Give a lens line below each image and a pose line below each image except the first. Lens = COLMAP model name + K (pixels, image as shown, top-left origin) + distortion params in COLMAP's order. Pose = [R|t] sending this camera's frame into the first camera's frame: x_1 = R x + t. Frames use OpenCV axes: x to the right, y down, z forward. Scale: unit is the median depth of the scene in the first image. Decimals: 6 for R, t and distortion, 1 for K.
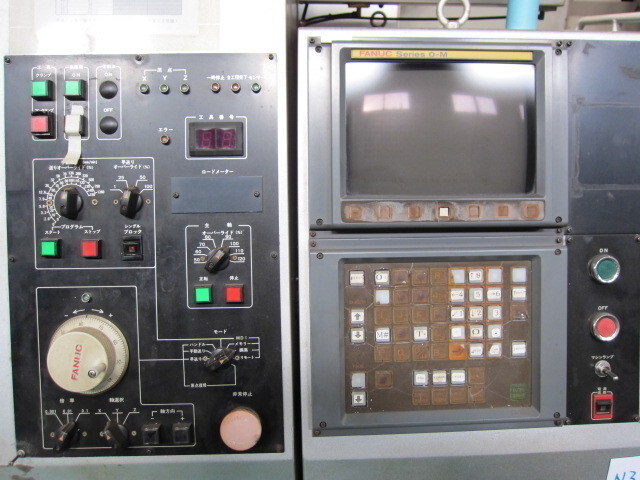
lens RADIAL K [[582.6, 0, 320.0], [0, 582.6, 240.0], [0, 0, 1]] dist [-0.036624, -0.008125]
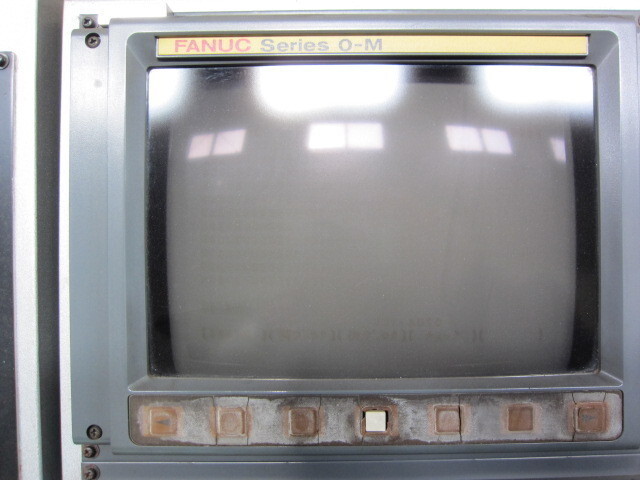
lens RADIAL K [[582.6, 0, 320.0], [0, 582.6, 240.0], [0, 0, 1]] dist [-0.036624, -0.008125]
pose [[0.998940, -0.001677, -0.046006, 0.181900], [-0.000001, 0.999335, -0.036463, -0.153182], [0.046036, 0.036425, 0.998275, 0.547555]]
